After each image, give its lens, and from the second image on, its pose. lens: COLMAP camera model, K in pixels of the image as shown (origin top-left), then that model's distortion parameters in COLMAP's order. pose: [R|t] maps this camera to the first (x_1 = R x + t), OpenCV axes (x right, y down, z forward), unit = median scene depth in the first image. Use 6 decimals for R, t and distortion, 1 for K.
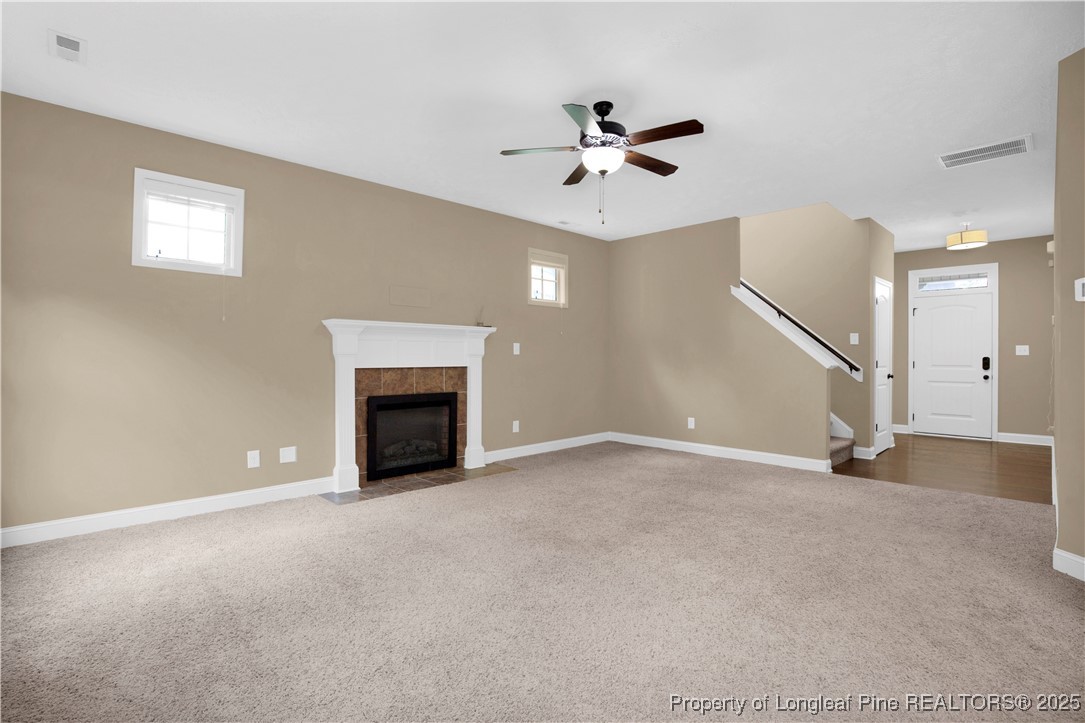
lens RADIAL K [[496.4, 0, 531.5], [0, 496.4, 363.5], [0, 0, 1]] dist [-0.040561, 0.000183]
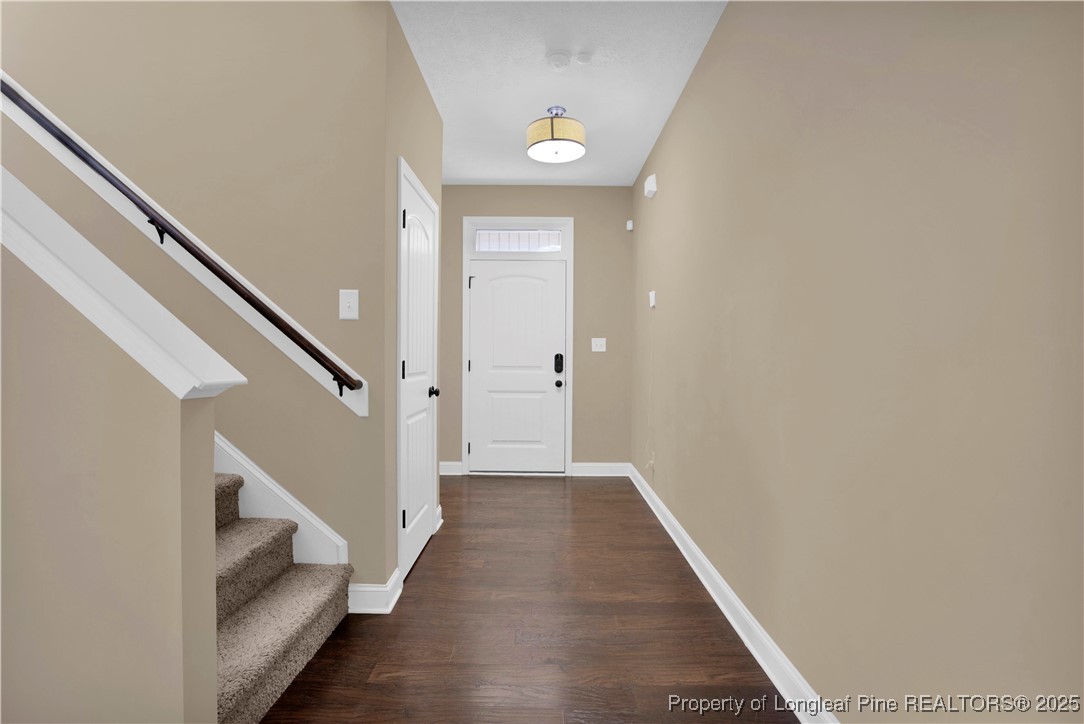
lens RADIAL K [[519.6, 0, 538.7], [0, 519.6, 348.4], [0, 0, 1]] dist [-0.027601, 0.000120]
pose [[0.685972, 0.013644, 0.727500, 0.396479], [0.002083, 0.999783, -0.020714, -0.006272], [-0.727625, 0.015724, 0.685795, 0.518263]]
